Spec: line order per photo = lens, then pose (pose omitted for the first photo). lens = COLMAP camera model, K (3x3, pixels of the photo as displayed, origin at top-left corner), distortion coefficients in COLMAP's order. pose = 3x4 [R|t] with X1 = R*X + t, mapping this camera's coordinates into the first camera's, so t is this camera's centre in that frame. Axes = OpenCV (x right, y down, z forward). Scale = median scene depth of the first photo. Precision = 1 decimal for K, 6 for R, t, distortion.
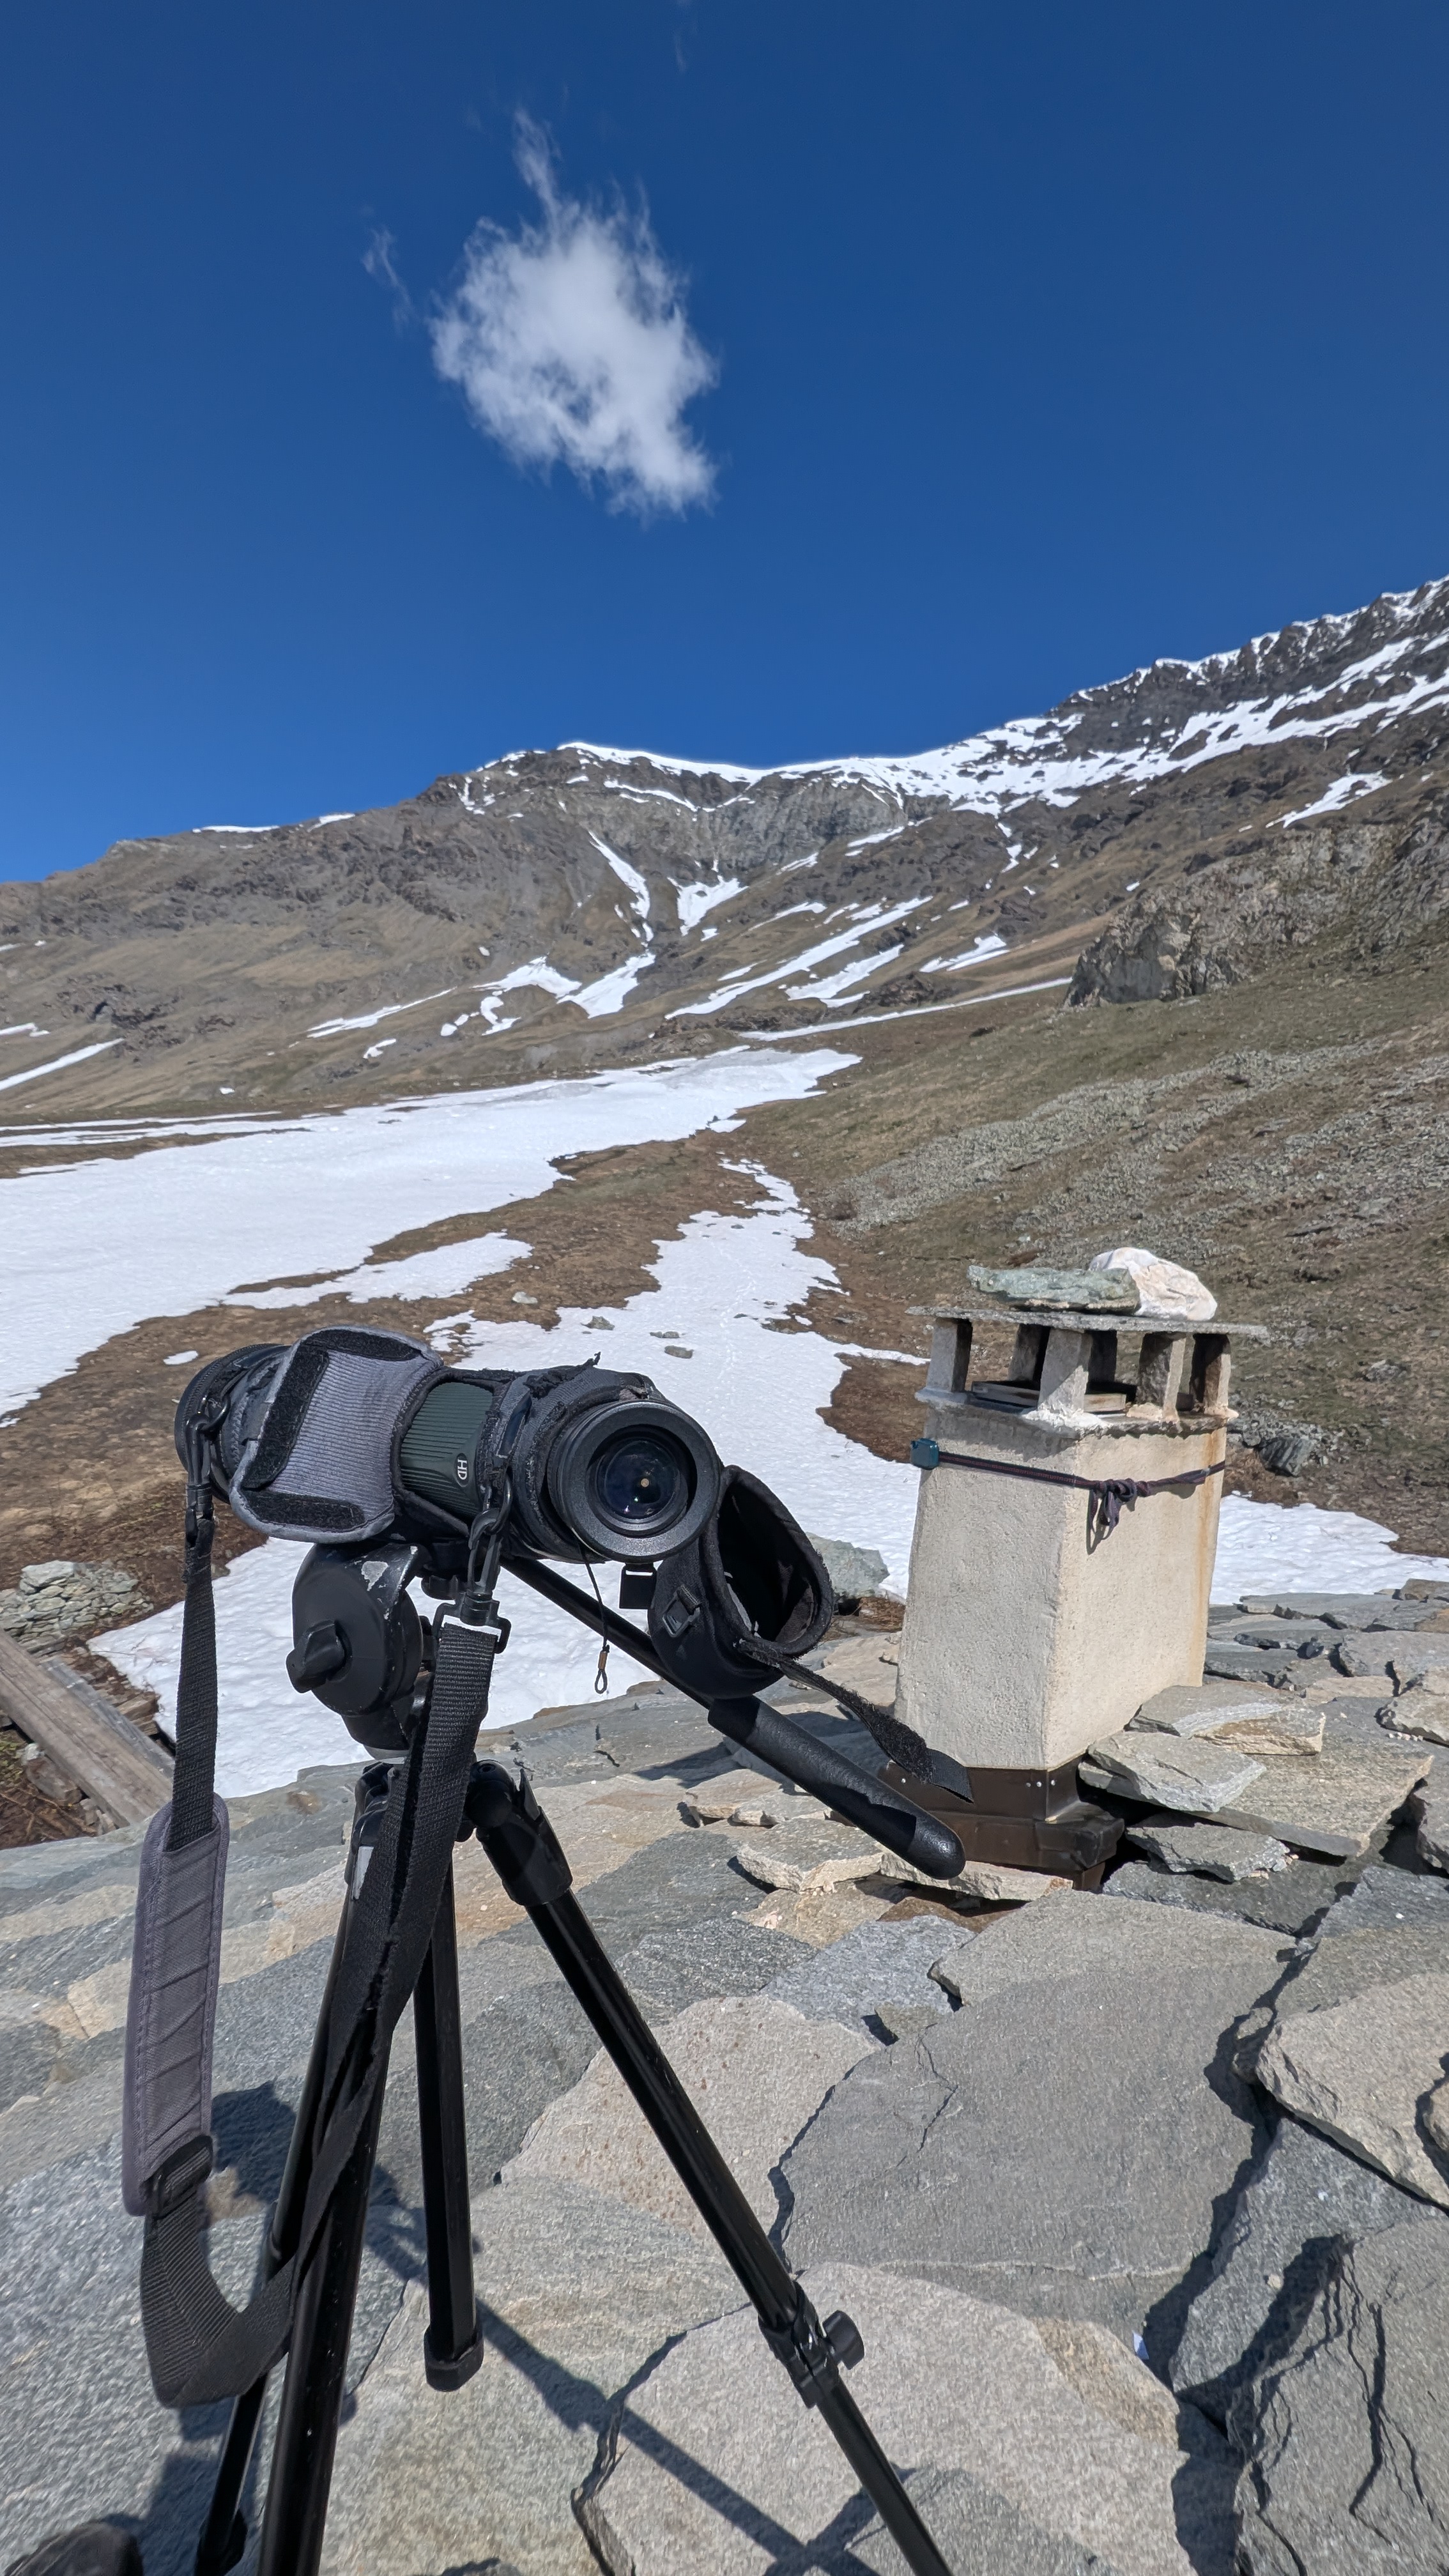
lens RADIAL K [[1043.8, 0, 730.2], [0, 1043.8, 1292.1], [0, 0, 1]] dist [-0.001143, 0.000209]
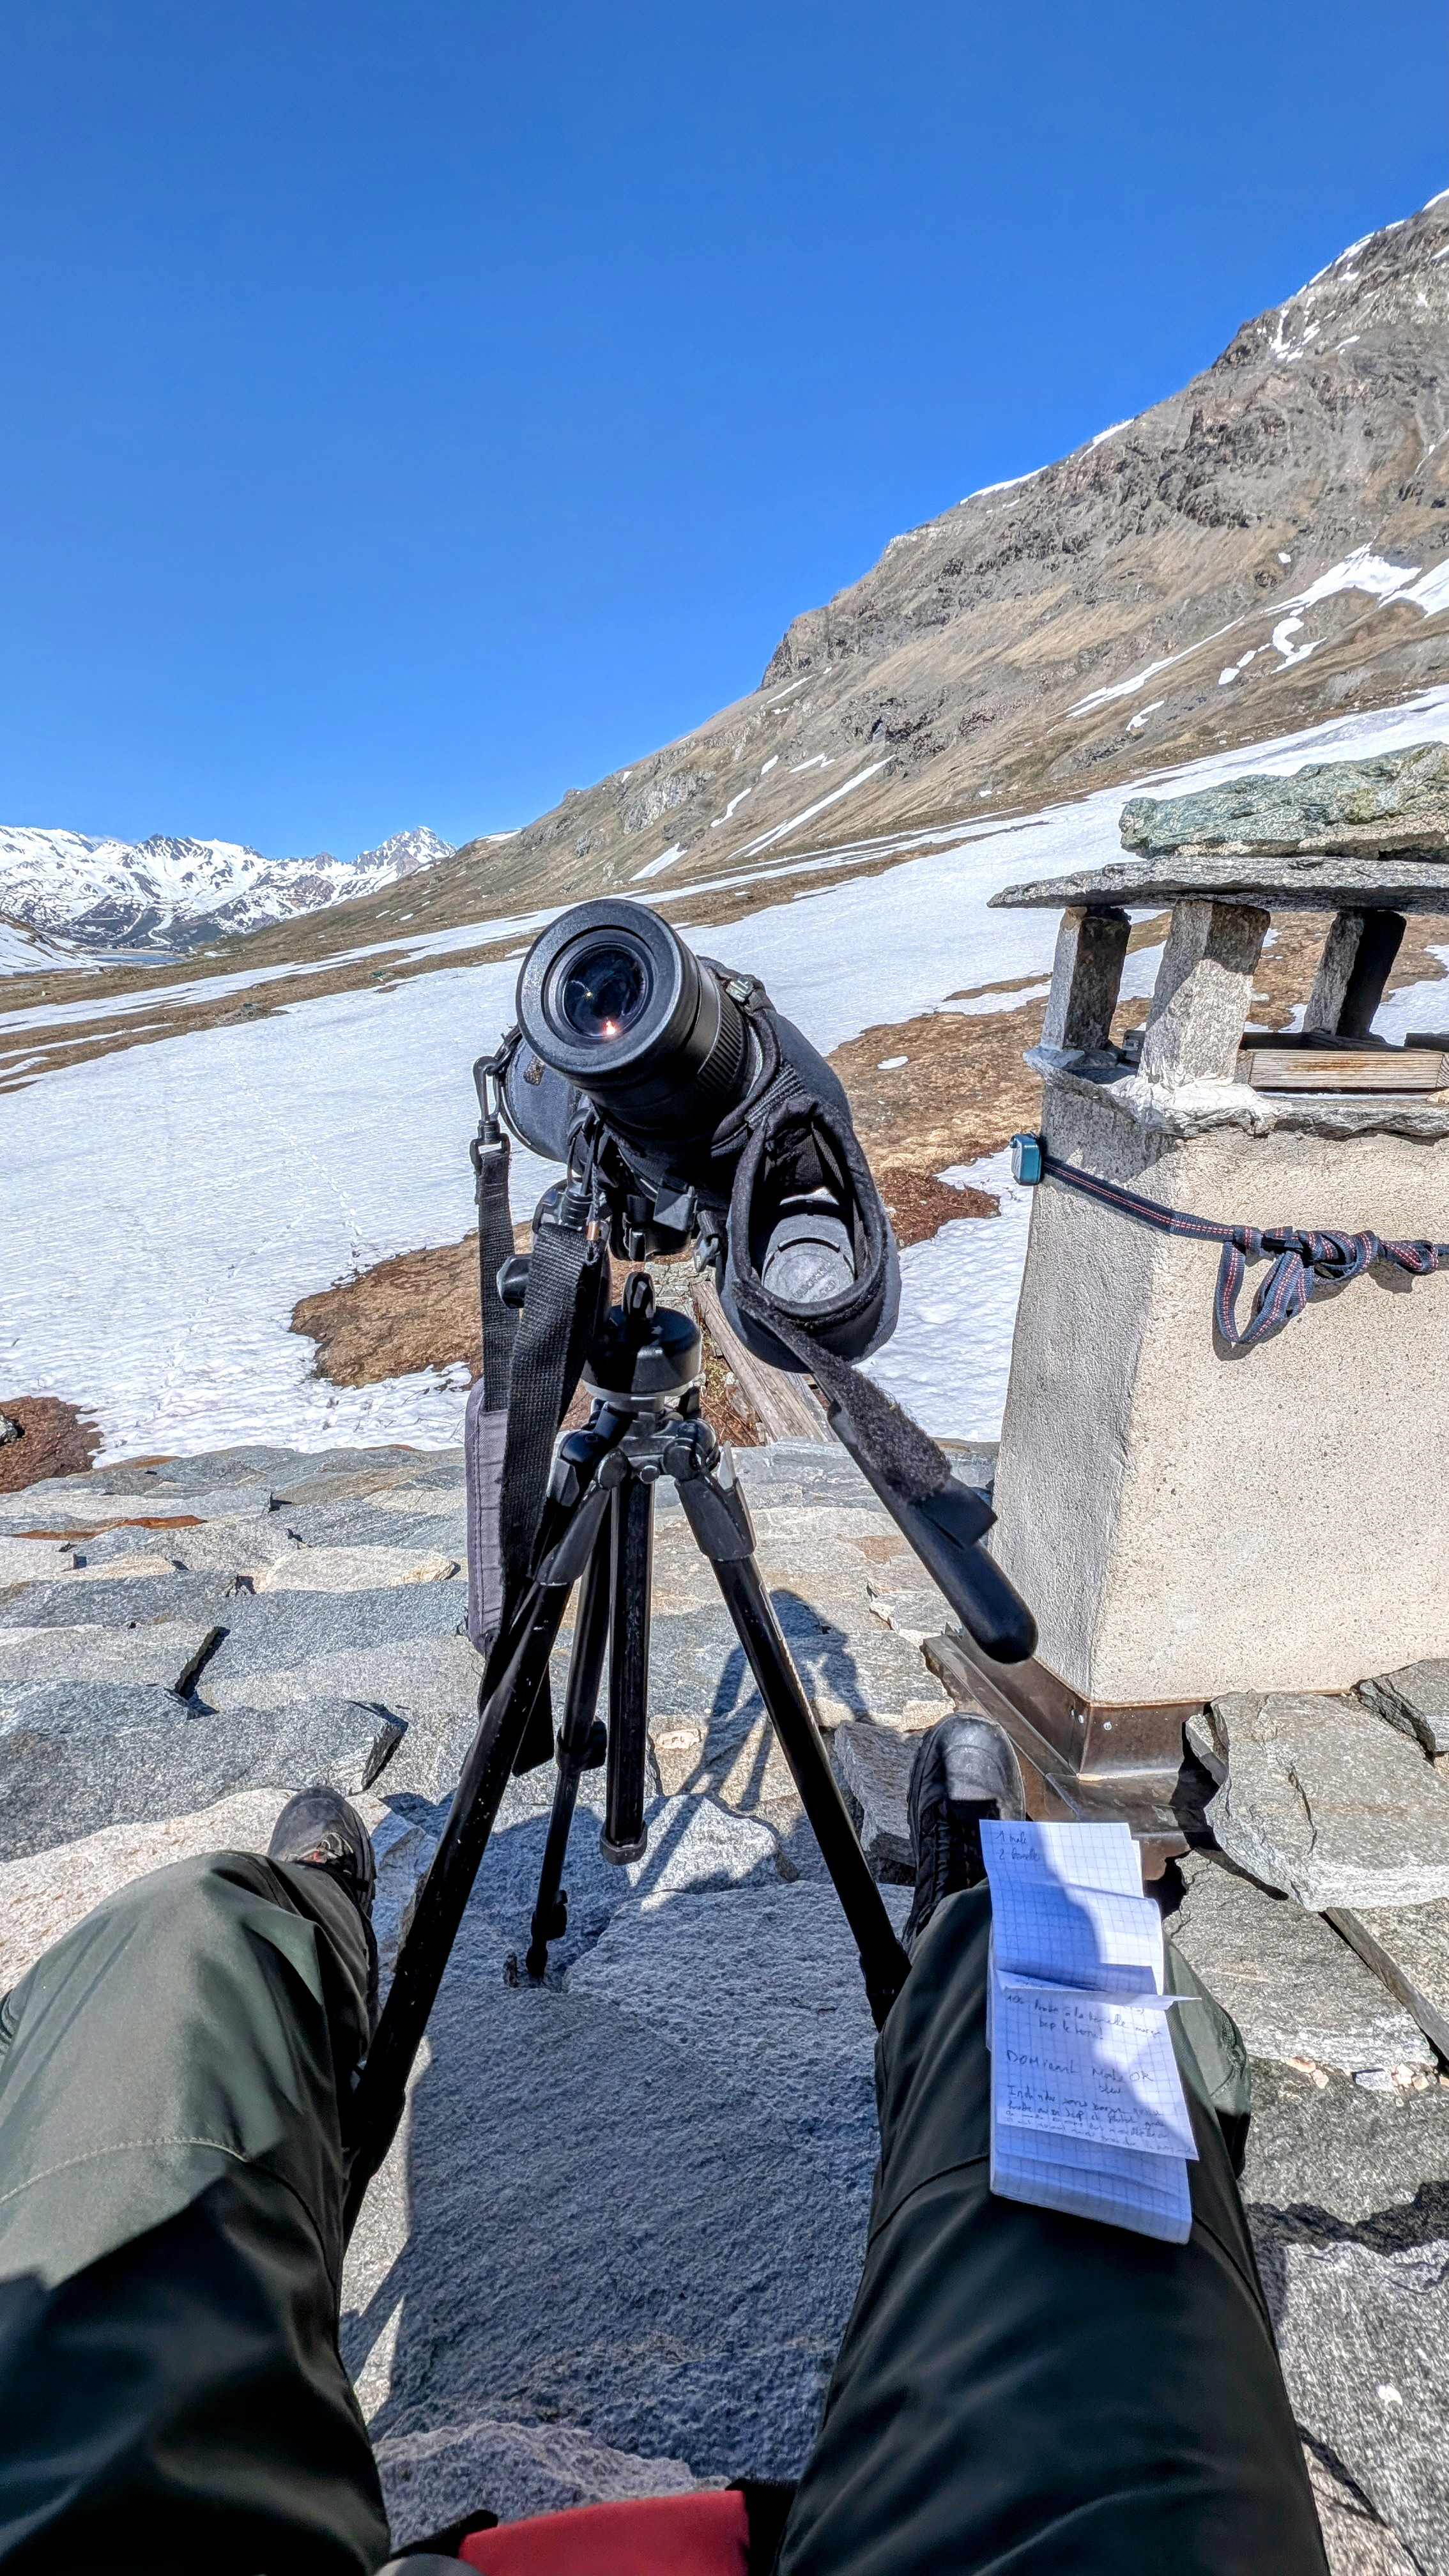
lens RADIAL K [[1043.8, 0, 725.4], [0, 1043.8, 1287.3], [0, 0, 1]] dist [-0.001143, 0.000209]
pose [[0.785679, 0.131709, -0.604451, 0.075425], [0.035599, 0.965828, 0.256726, 0.012364], [0.617609, -0.223222, 0.754143, 0.078712]]
